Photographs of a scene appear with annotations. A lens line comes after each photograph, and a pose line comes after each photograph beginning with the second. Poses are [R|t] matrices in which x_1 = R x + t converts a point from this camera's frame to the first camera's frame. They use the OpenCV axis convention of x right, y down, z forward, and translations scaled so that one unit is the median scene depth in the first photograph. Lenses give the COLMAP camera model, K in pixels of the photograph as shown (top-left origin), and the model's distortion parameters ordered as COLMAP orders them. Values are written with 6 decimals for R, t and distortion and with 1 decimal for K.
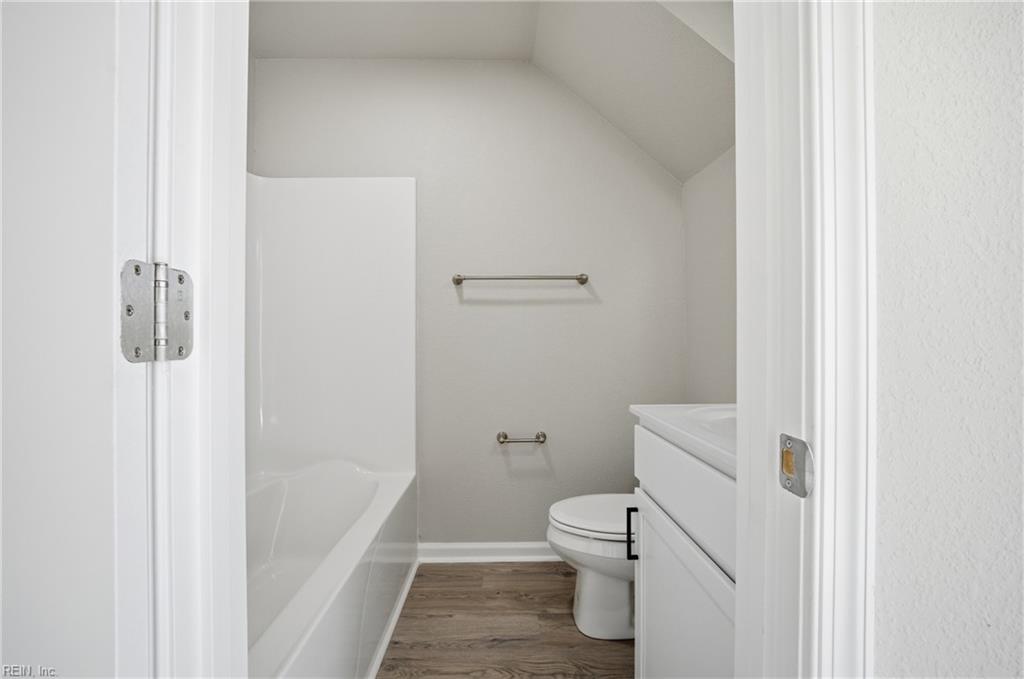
lens RADIAL K [[413.2, 0, 509.3], [0, 413.2, 342.0], [0, 0, 1]] dist [-0.022076, 0.000189]
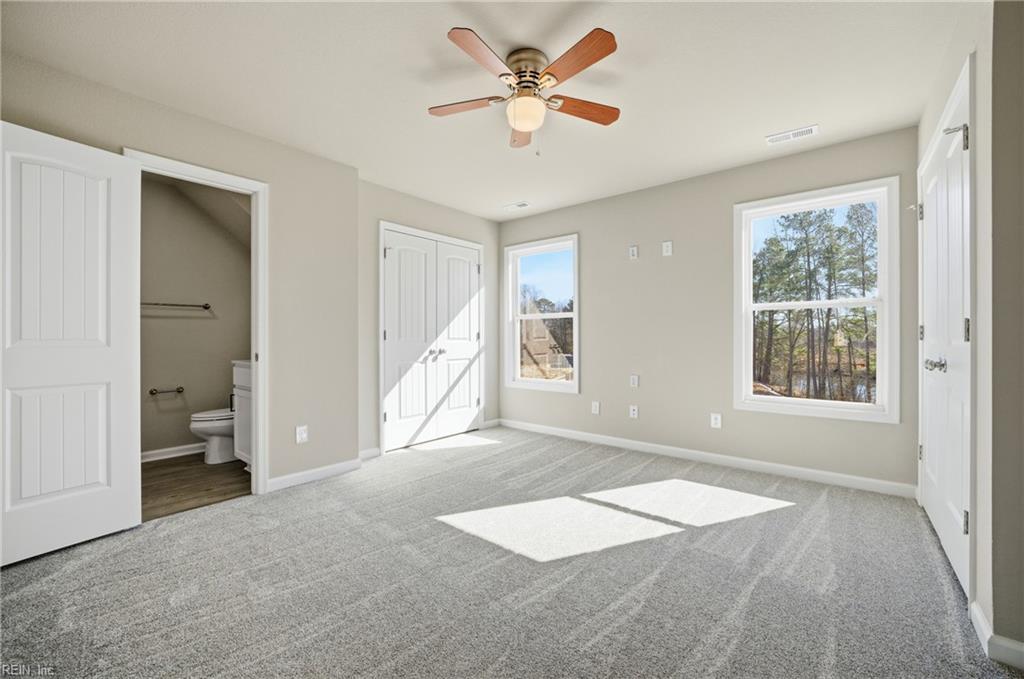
lens RADIAL K [[413.2, 0, 511.8], [0, 413.2, 340.7], [0, 0, 1]] dist [-0.022076, 0.000189]
pose [[0.651369, 0.005430, 0.758742, -0.347647], [-0.004990, 0.999983, -0.002873, 0.004401], [-0.758745, -0.001915, 0.651385, -1.355131]]
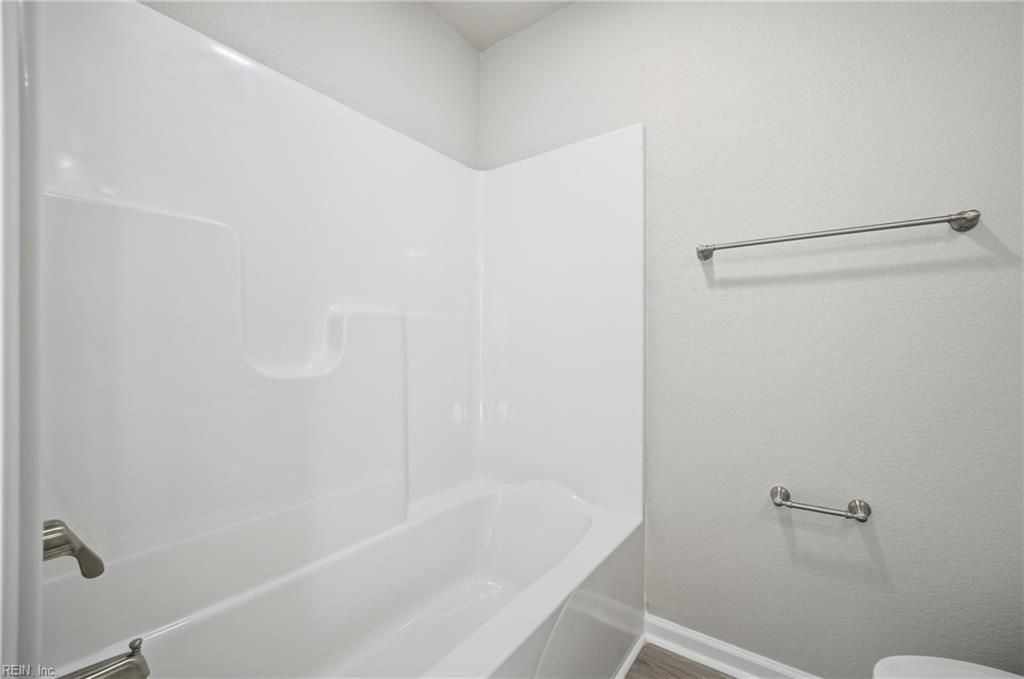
lens RADIAL K [[406.9, 0, 519.0], [0, 406.9, 346.1], [0, 0, 1]] dist [-0.018665, -0.000143]
pose [[0.793276, 0.002878, -0.608855, 0.039734], [-0.003466, 0.999994, 0.000212, 0.006222], [0.608852, 0.001942, 0.793281, 0.279792]]
